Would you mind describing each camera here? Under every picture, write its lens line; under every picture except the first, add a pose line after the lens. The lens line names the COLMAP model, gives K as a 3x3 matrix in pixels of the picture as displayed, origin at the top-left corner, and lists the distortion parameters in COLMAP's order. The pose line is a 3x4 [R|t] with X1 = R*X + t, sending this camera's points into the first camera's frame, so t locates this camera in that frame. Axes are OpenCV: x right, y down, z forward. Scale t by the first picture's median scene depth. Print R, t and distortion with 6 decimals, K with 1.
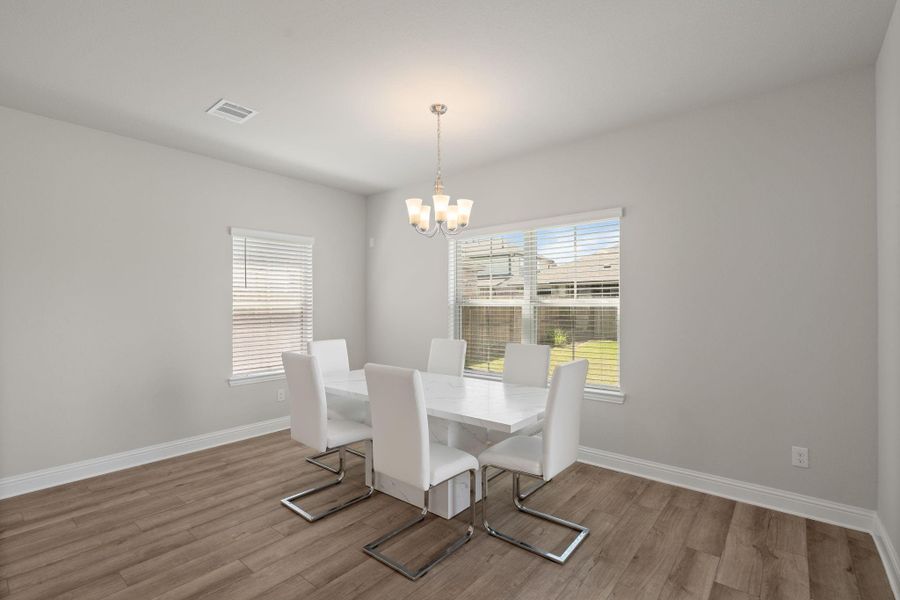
lens RADIAL K [[403.8, 0, 453.9], [0, 403.8, 300.9], [0, 0, 1]] dist [0.000686, -0.000331]
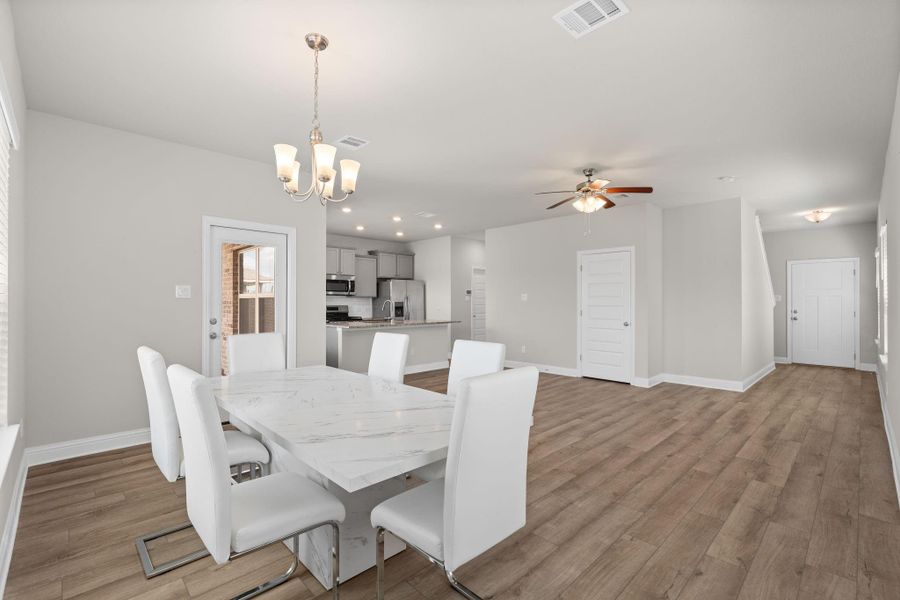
lens RADIAL K [[403.8, 0, 451.2], [0, 403.8, 298.0], [0, 0, 1]] dist [0.000686, -0.000331]
pose [[-0.992531, 0.002788, 0.121965, -0.405654], [0.000757, 0.999860, -0.016699, 0.046191], [-0.121994, -0.016482, -0.992394, 1.790906]]
